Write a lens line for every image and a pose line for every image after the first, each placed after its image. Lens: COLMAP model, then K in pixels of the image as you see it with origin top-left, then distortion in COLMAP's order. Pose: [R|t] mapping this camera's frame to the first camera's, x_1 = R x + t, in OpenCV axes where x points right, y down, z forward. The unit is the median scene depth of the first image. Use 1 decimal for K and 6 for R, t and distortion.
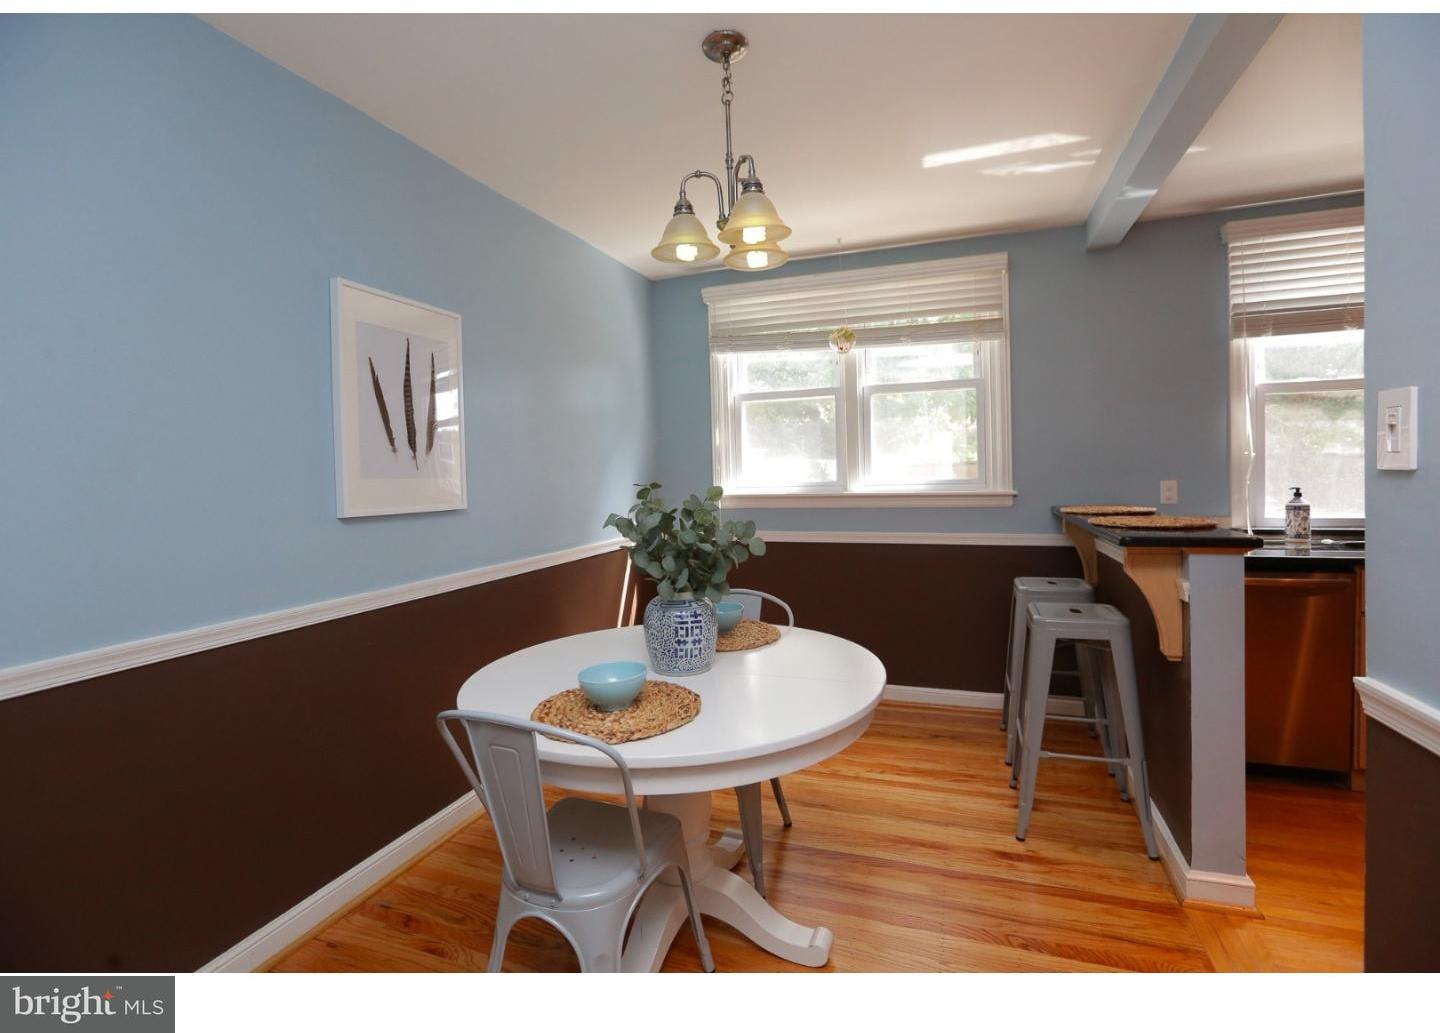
lens RADIAL K [[669.0, 0, 716.9], [0, 669.0, 489.2], [0, 0, 1]] dist [0.002057, 0.000449]
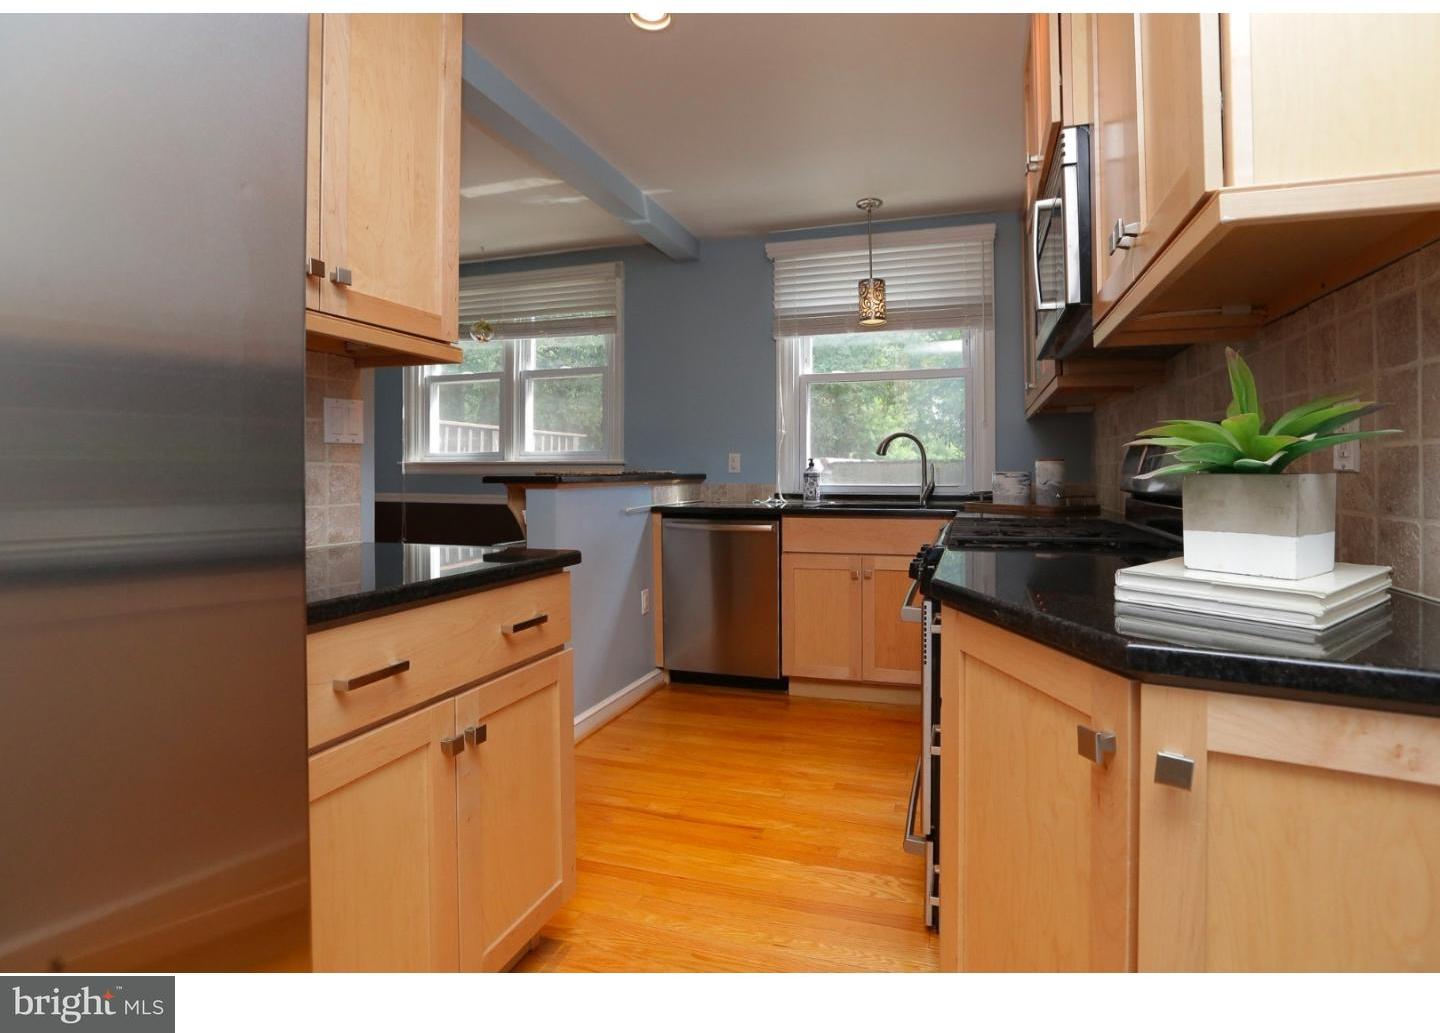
lens RADIAL K [[742.0, 0, 723.4], [0, 742.0, 475.3], [0, 0, 1]] dist [-0.001636, 0.000076]
pose [[0.999769, 0.016192, 0.014167, 0.595208], [-0.016005, 0.999784, -0.013234, 0.041773], [-0.014378, 0.013005, 0.999812, -0.316526]]
